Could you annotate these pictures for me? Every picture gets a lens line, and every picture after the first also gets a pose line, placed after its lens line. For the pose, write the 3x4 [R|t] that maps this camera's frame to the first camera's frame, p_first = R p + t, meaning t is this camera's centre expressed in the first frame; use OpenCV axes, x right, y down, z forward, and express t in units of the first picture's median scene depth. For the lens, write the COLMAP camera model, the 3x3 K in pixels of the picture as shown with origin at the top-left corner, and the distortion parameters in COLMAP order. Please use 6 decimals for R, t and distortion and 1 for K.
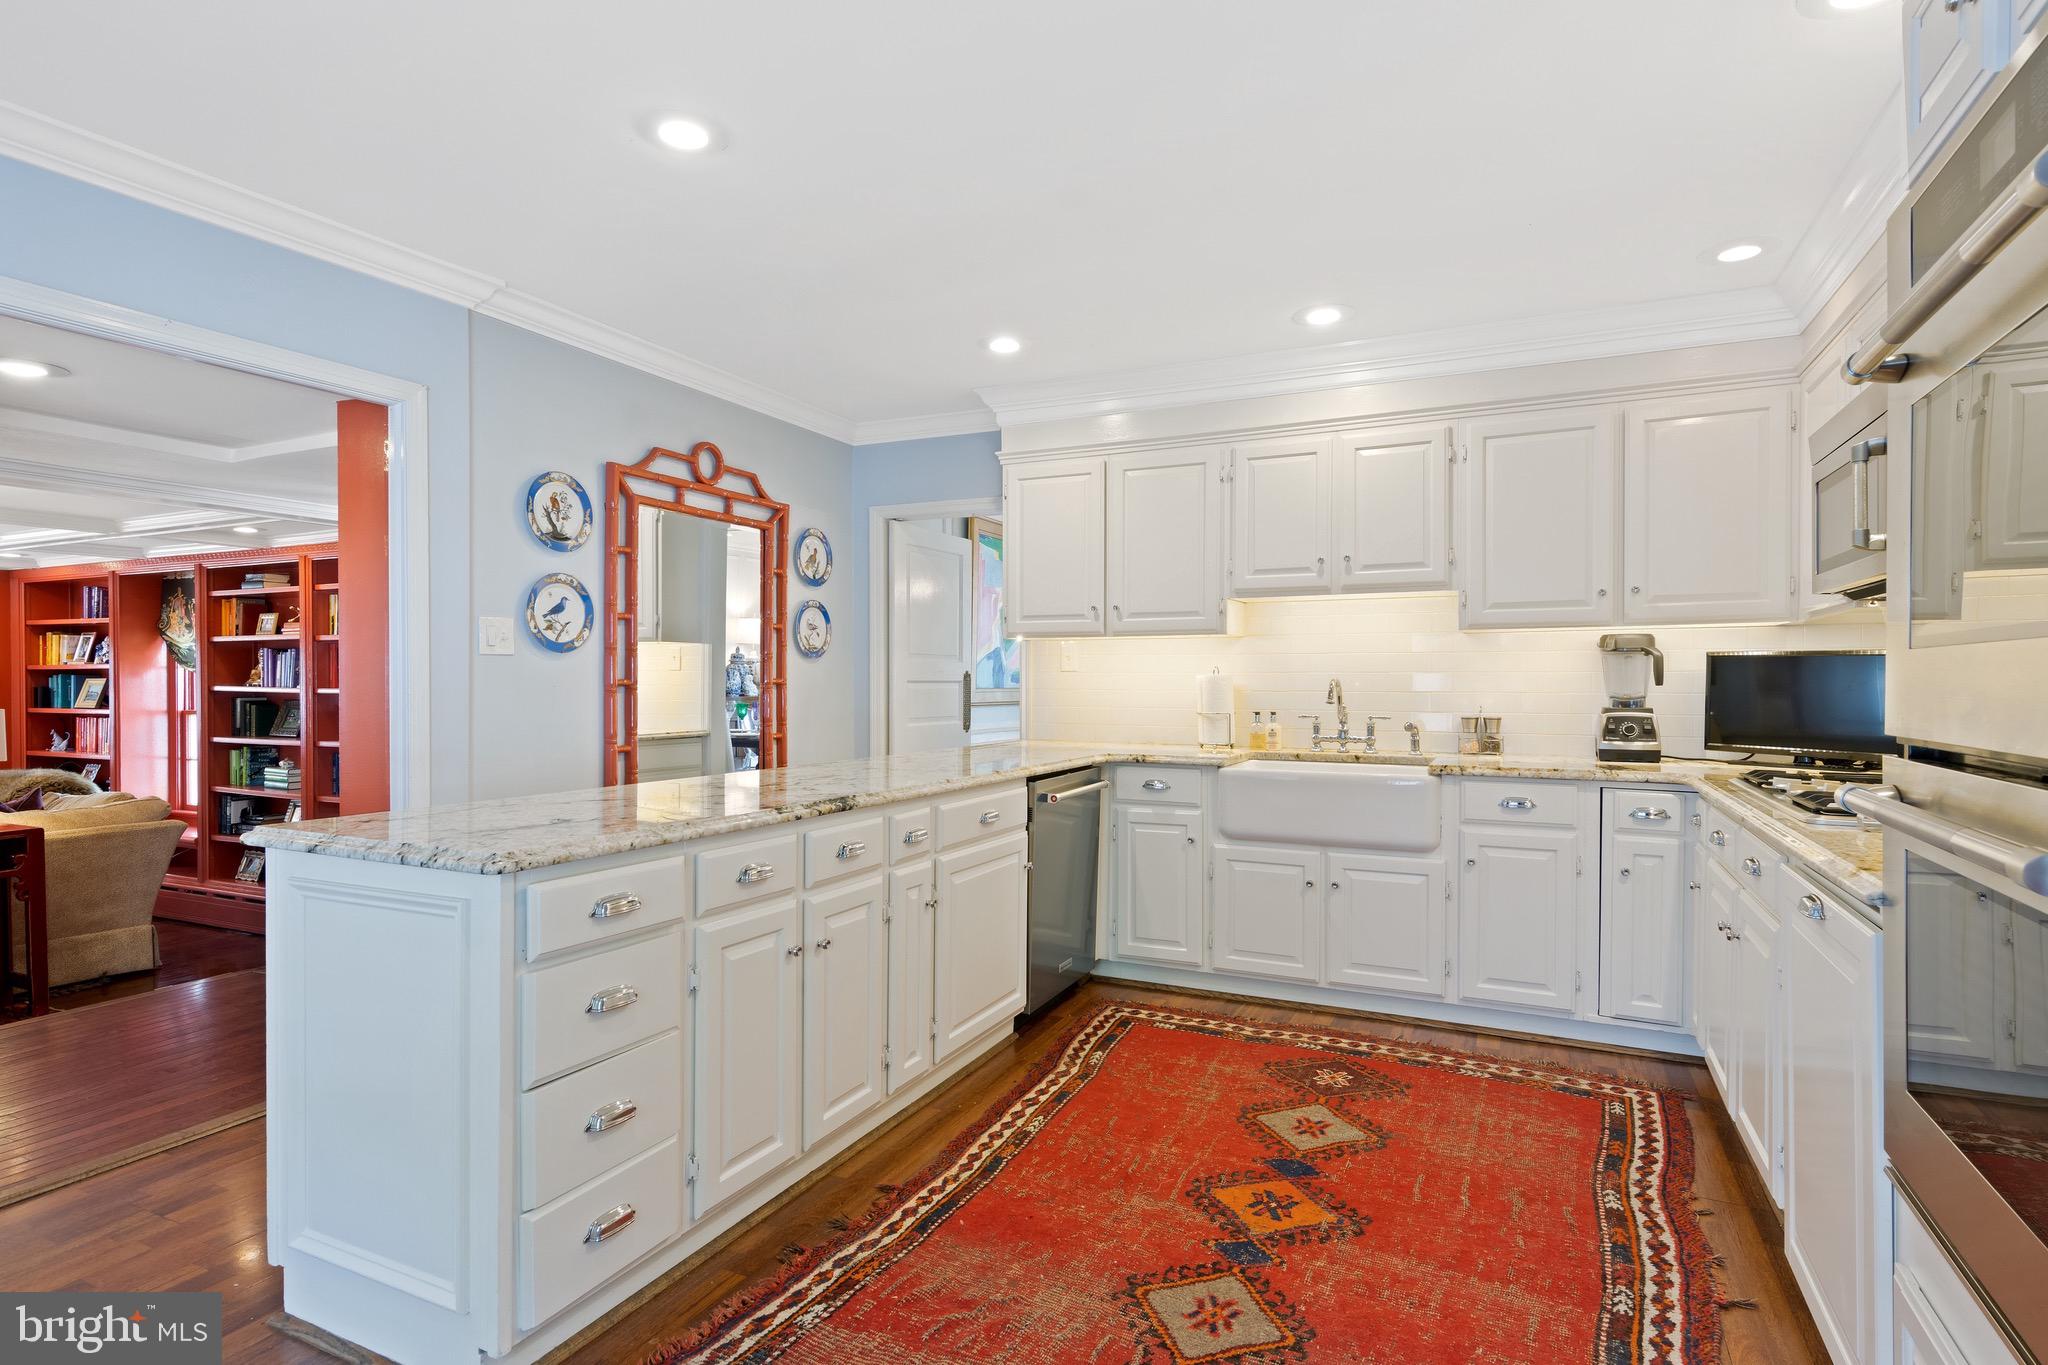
lens RADIAL K [[1043.3, 0, 1027.8], [0, 1043.3, 681.5], [0, 0, 1]] dist [0.014449, -0.005588]
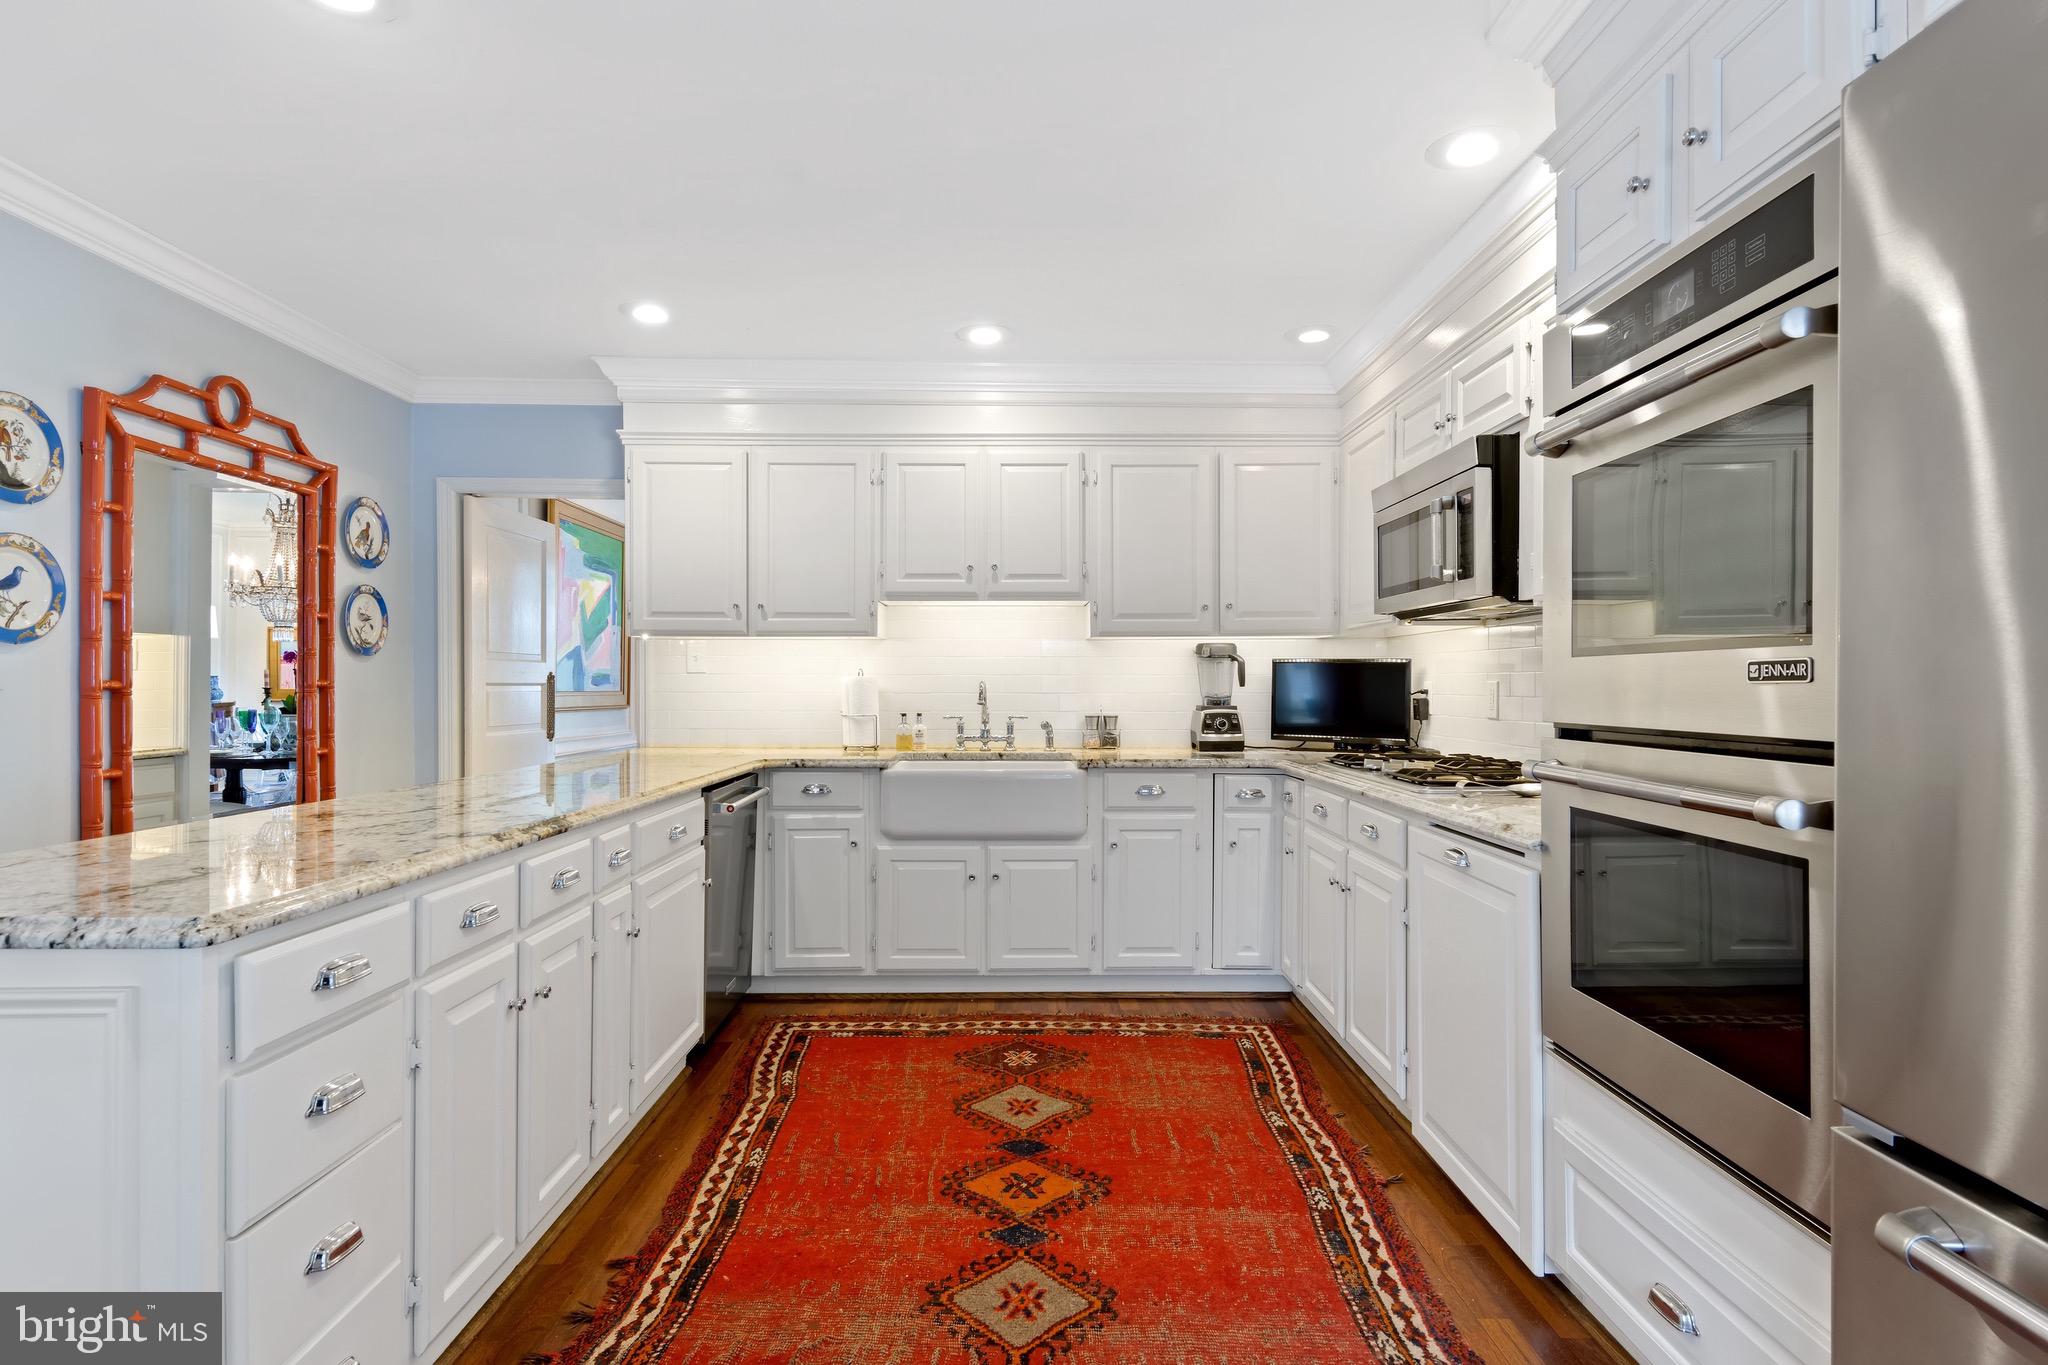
lens RADIAL K [[1043.3, 0, 1025.0], [0, 1043.3, 682.0], [0, 0, 1]] dist [0.014449, -0.005588]
pose [[0.895603, 0.000365, 0.444854, -0.152218], [0.000980, 0.999996, -0.002794, 0.001734], [-0.444853, 0.002938, 0.895599, 0.044547]]
